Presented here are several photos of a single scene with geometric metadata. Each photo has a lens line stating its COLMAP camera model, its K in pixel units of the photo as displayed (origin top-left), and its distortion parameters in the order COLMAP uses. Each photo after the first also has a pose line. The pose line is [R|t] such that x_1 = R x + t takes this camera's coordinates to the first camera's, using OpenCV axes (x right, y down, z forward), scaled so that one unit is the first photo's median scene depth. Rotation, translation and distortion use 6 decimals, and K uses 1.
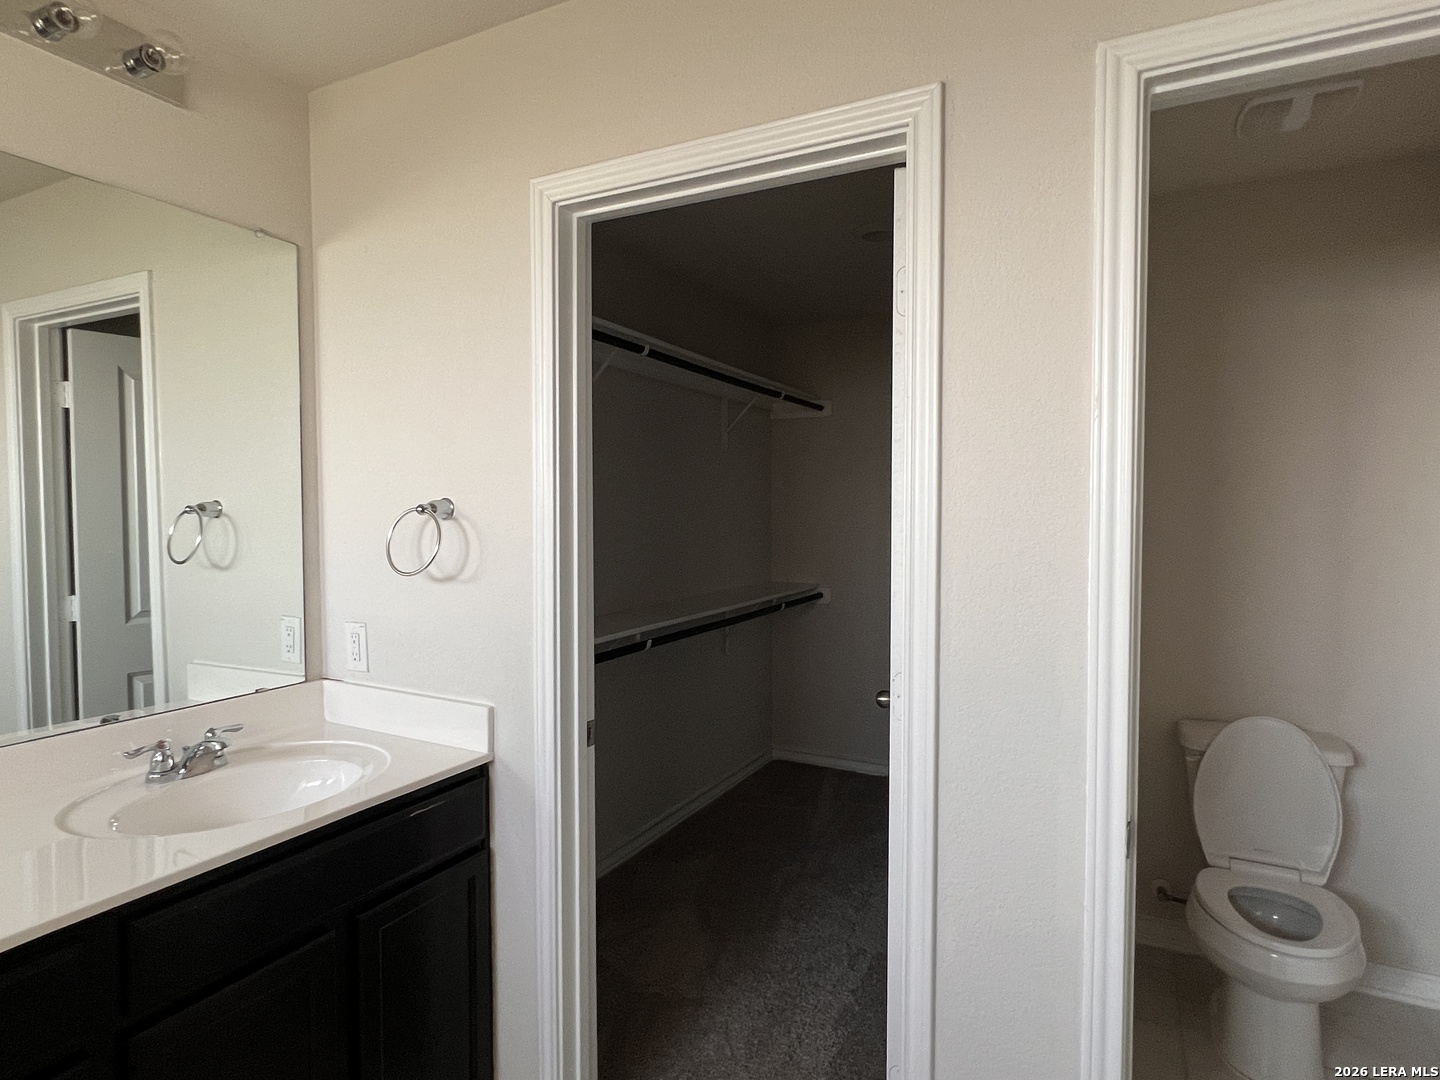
lens RADIAL K [[812.8, 0, 717.5], [0, 812.8, 538.1], [0, 0, 1]] dist [-0.000822, 0.000074]
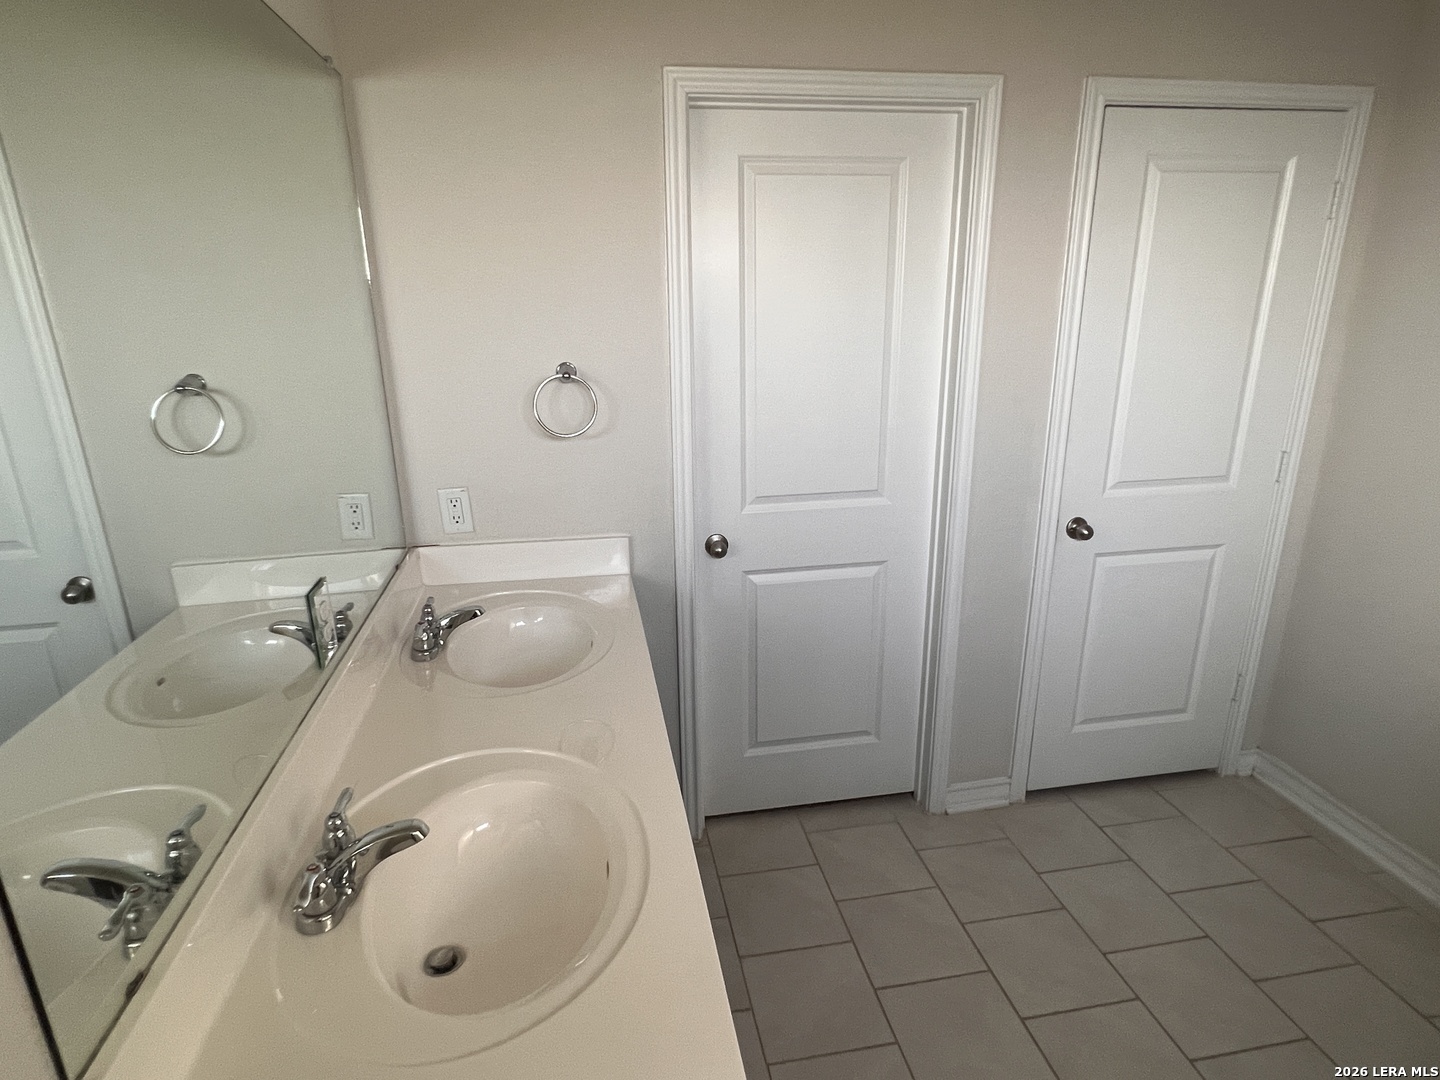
lens RADIAL K [[812.8, 0, 717.5], [0, 812.8, 538.1], [0, 0, 1]] dist [-0.000822, 0.000074]
pose [[0.797404, -0.191407, 0.572285, -0.785046], [0.038192, 0.962469, 0.268693, -0.100378], [-0.602236, -0.192400, 0.774786, -0.017950]]
